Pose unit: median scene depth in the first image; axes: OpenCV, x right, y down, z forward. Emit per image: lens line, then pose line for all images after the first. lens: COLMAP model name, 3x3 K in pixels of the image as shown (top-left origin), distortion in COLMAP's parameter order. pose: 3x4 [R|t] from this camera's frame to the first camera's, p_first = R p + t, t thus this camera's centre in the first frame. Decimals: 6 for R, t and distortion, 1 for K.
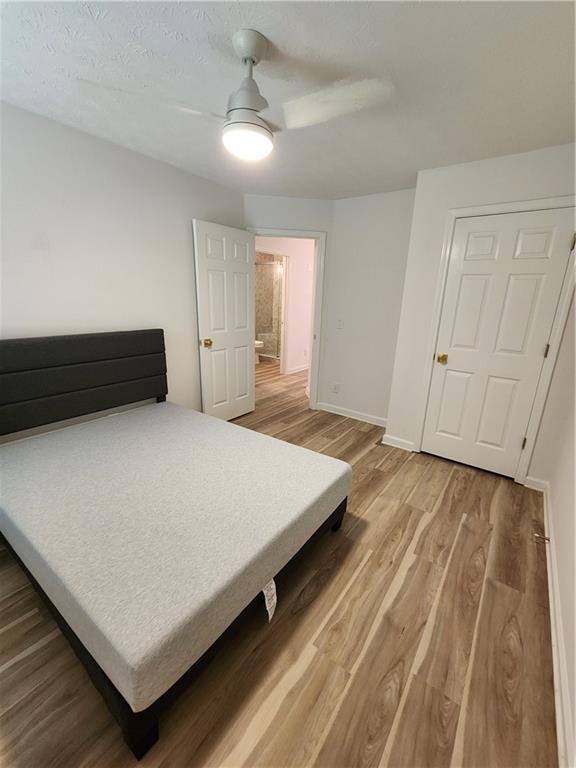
lens RADIAL K [[318.5, 0, 290.9], [0, 318.5, 385.4], [0, 0, 1]] dist [-0.001748, 0.000089]
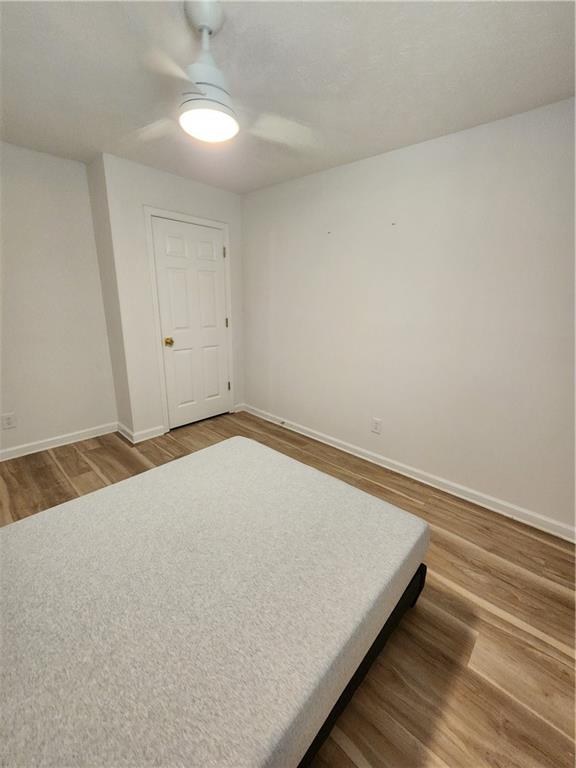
lens RADIAL K [[318.5, 0, 306.4], [0, 318.5, 390.1], [0, 0, 1]] dist [-0.001748, 0.000089]
pose [[0.091521, -0.318487, 0.943499, -0.702095], [0.252185, 0.924002, 0.287443, -0.149264], [-0.963341, 0.211629, 0.164883, 0.440817]]
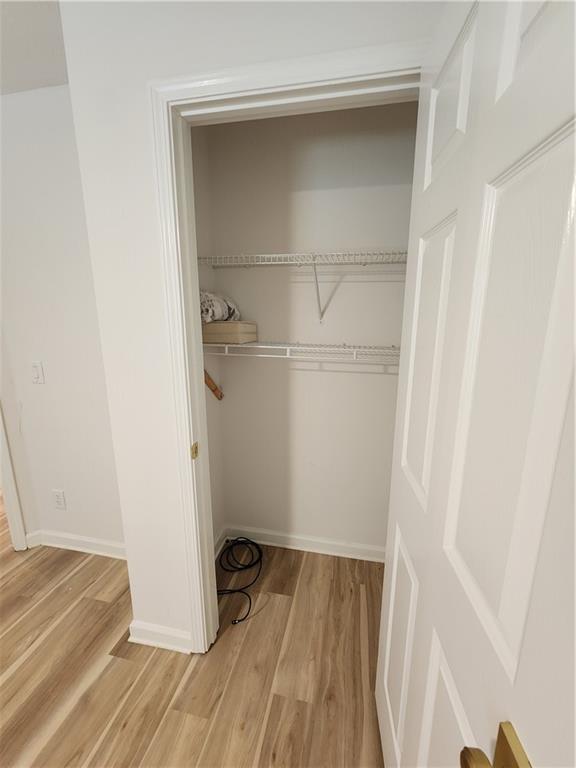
lens RADIAL K [[318.5, 0, 289.4], [0, 318.5, 384.4], [0, 0, 1]] dist [-0.001748, 0.000089]
pose [[0.910276, -0.118383, 0.396715, 0.490400], [0.142048, 0.989384, -0.030694, -0.175103], [-0.388870, 0.084292, 0.917429, 0.660550]]
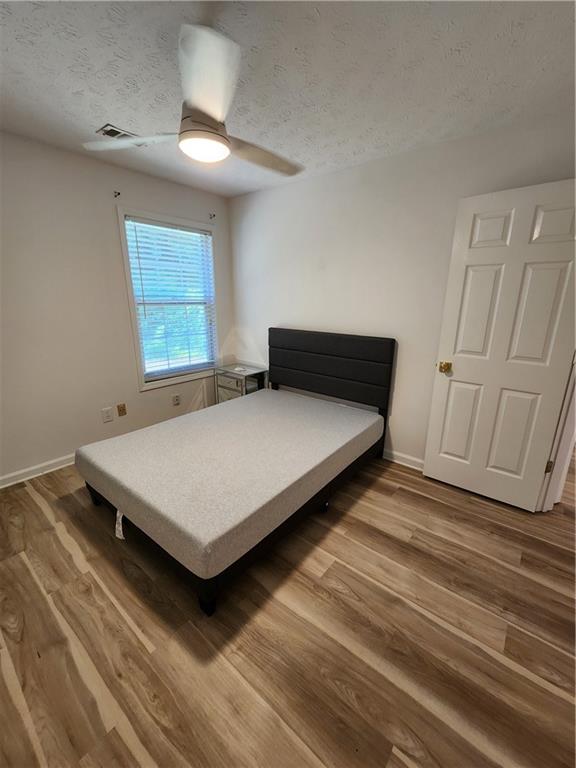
lens RADIAL K [[318.5, 0, 303.4], [0, 318.5, 391.0], [0, 0, 1]] dist [-0.001748, 0.000089]
pose [[-0.031909, 0.255043, -0.966403, 0.621298], [-0.286062, 0.924118, 0.253329, -0.233484], [0.957680, 0.284534, 0.043471, 0.898416]]
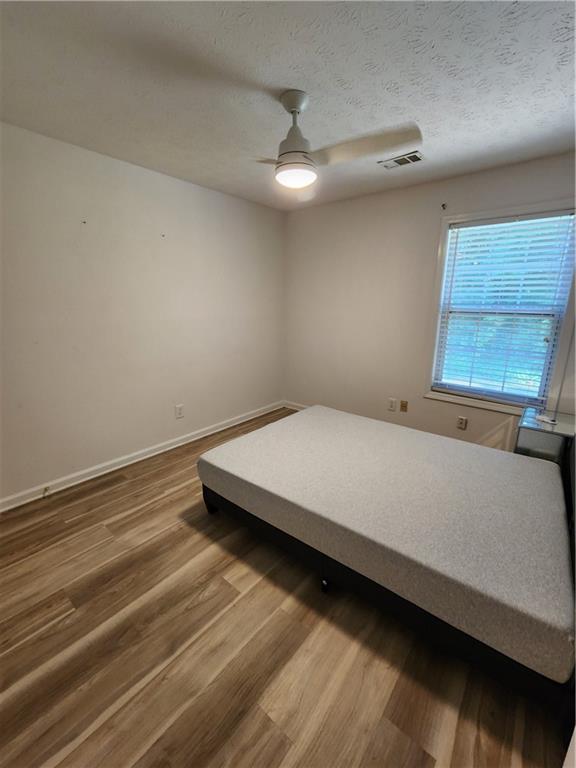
lens RADIAL K [[318.5, 0, 284.6], [0, 318.5, 382.6], [0, 0, 1]] dist [-0.001748, 0.000089]
pose [[-0.996642, -0.061084, 0.054532, -0.112904], [-0.024959, 0.860892, 0.508176, -0.417391], [-0.077987, 0.505108, -0.859525, 1.465828]]
